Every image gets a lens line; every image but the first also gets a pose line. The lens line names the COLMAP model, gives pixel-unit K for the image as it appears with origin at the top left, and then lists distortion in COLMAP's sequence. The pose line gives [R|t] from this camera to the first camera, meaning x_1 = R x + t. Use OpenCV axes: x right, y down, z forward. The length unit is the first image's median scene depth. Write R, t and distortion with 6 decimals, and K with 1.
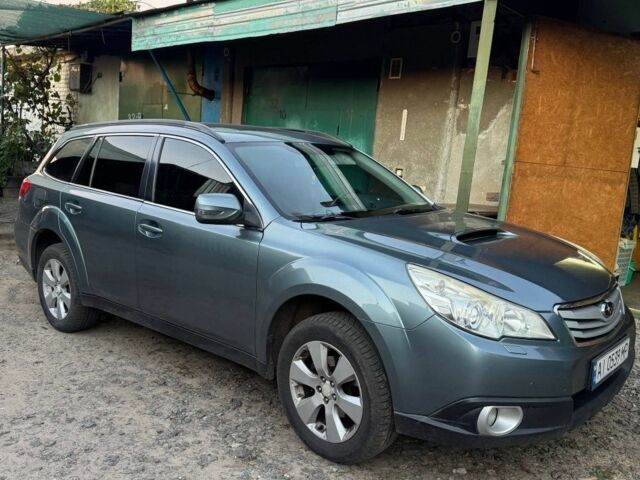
lens RADIAL K [[665.3, 0, 320.0], [0, 665.3, 240.0], [0, 0, 1]] dist [-0.000402, -0.024142]
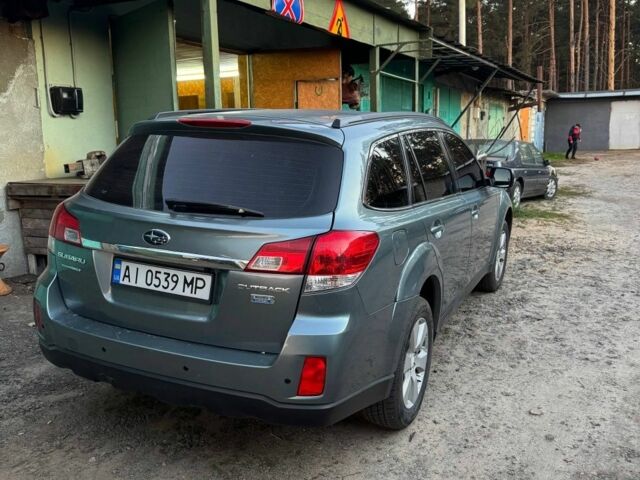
lens RADIAL K [[665.3, 0, 320.0], [0, 665.3, 240.0], [0, 0, 1]] dist [-0.000402, -0.024142]
pose [[-0.366554, -0.221549, 0.903634, -1.034103], [0.094560, 0.957335, 0.273073, -0.266326], [-0.925579, 0.185544, -0.329965, 1.407551]]
